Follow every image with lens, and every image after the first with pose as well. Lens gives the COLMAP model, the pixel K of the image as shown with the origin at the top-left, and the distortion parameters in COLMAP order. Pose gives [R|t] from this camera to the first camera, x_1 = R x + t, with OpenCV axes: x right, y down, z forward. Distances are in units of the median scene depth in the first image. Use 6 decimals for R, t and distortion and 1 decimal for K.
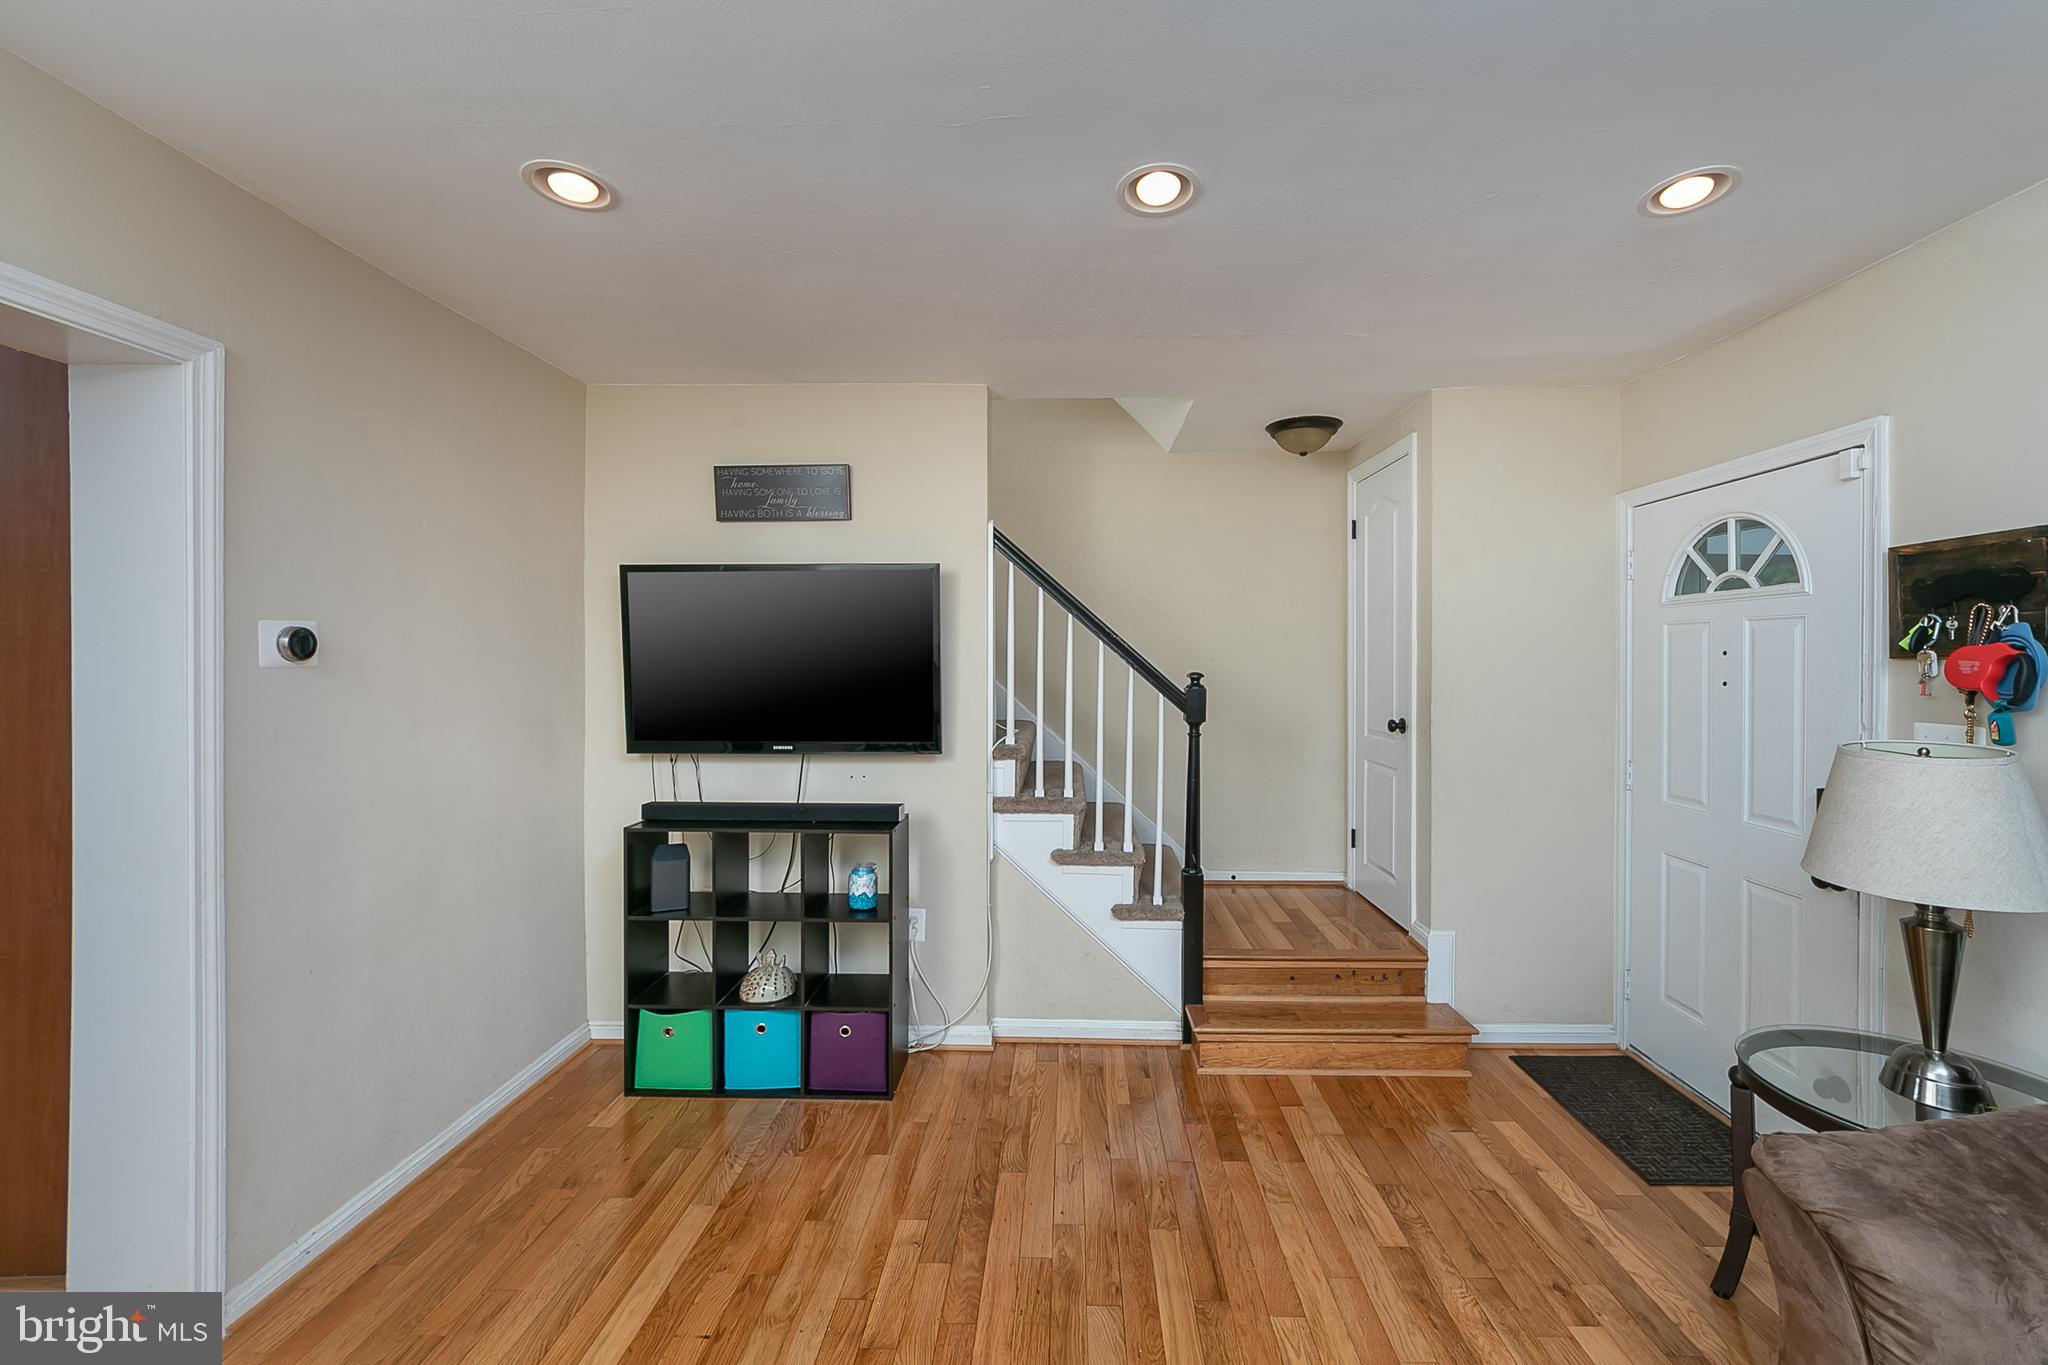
lens RADIAL K [[813.5, 0, 1022.5], [0, 813.5, 663.4], [0, 0, 1]] dist [0.011649, -0.000852]
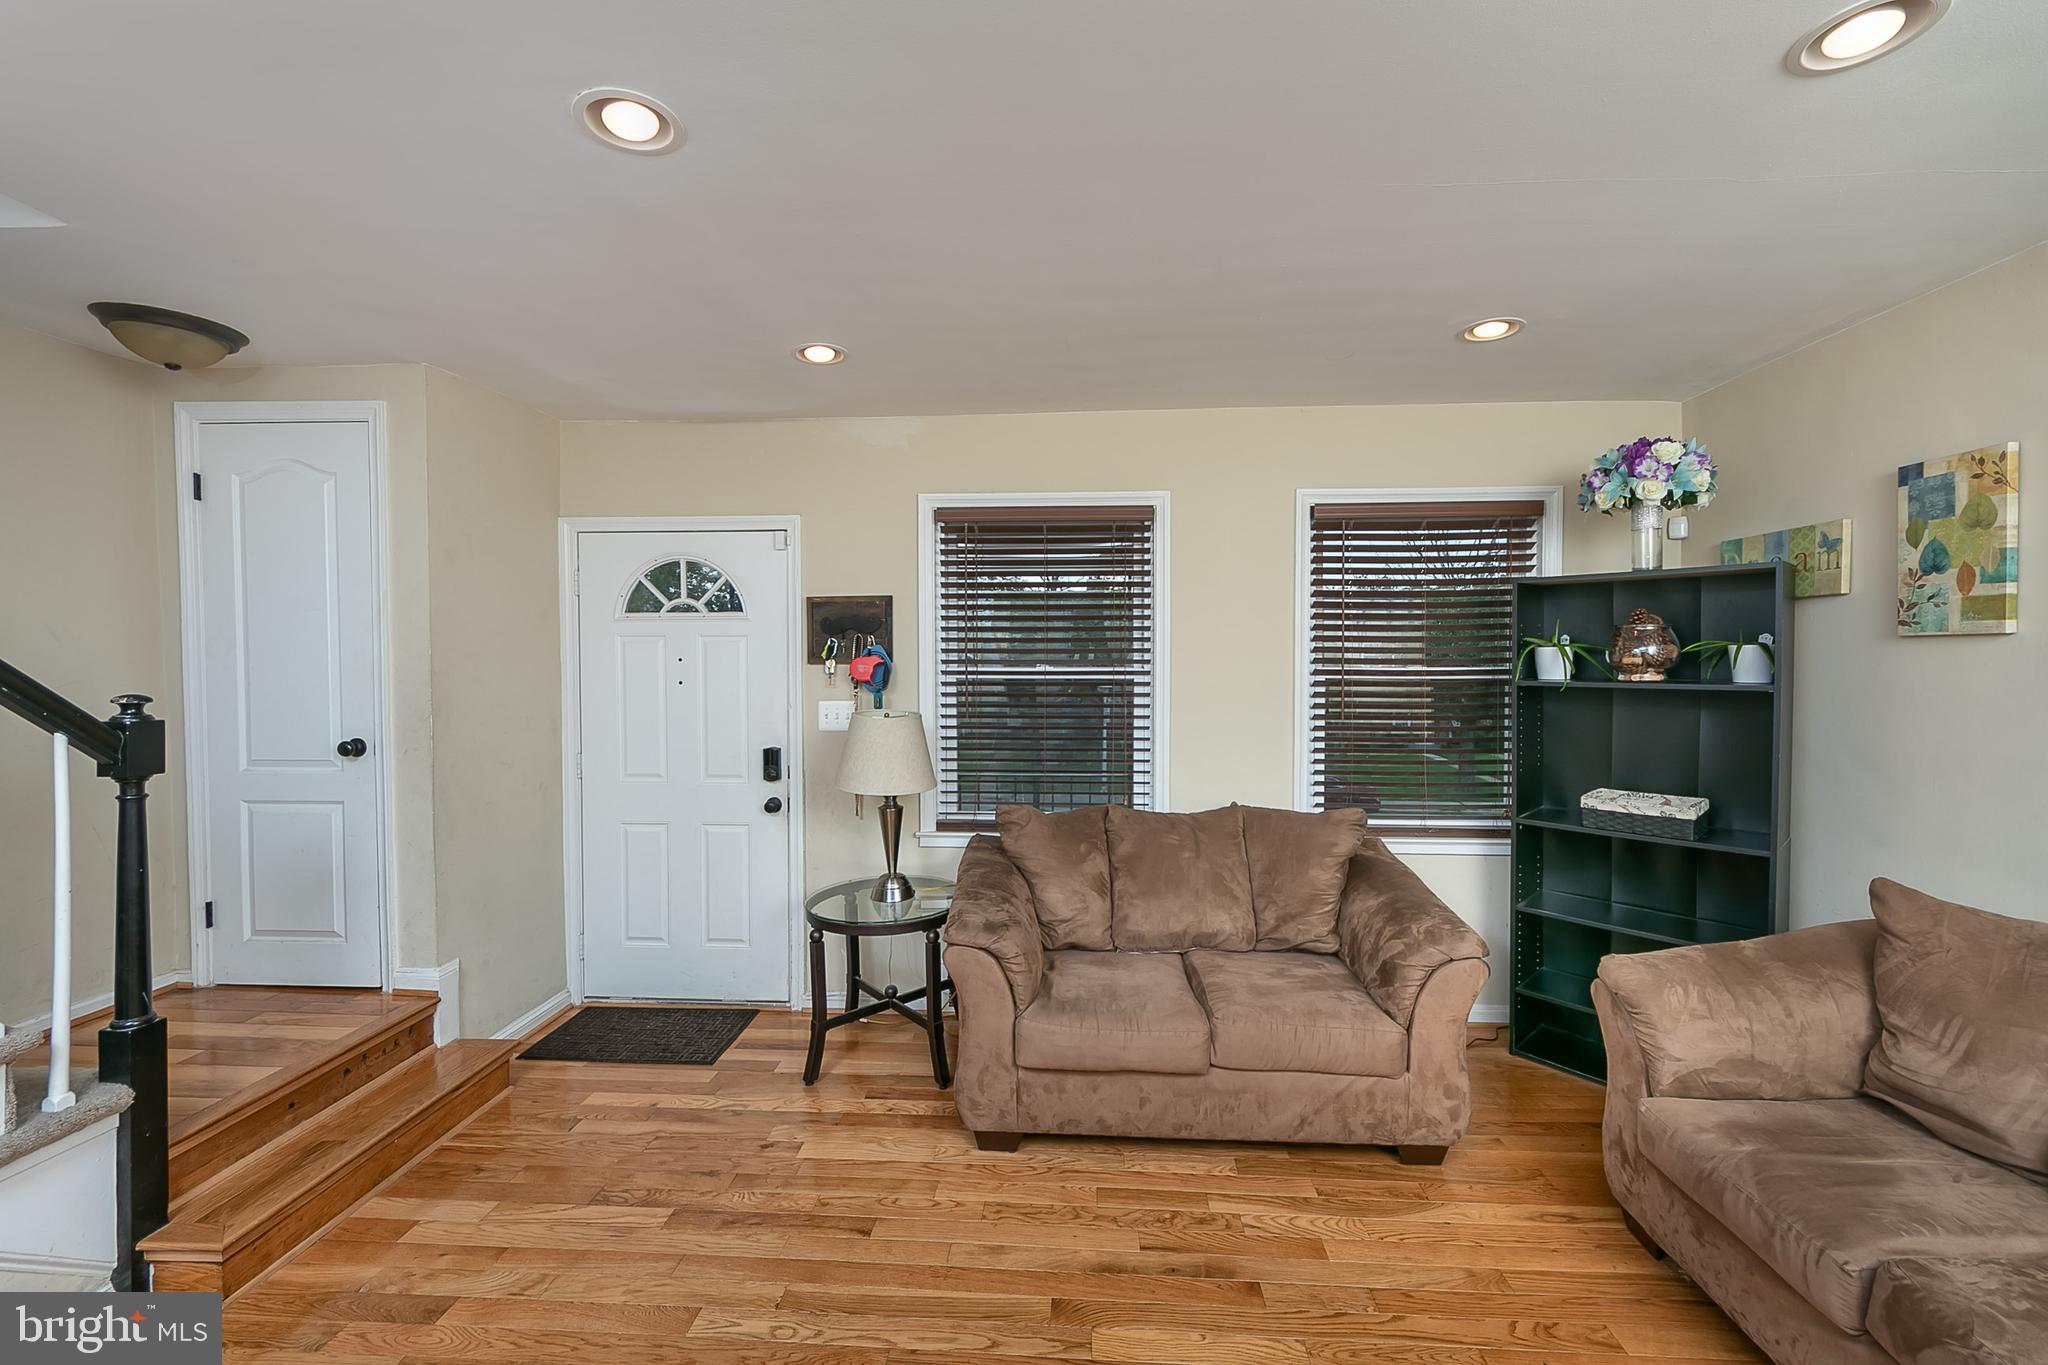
lens RADIAL K [[813.5, 0, 1038.1], [0, 813.5, 658.2], [0, 0, 1]] dist [0.011649, -0.000852]
pose [[0.060605, -0.003830, 0.998154, -0.448909], [0.009782, 0.999947, 0.003243, -0.014252], [-0.998114, 0.009567, 0.060639, 0.344524]]
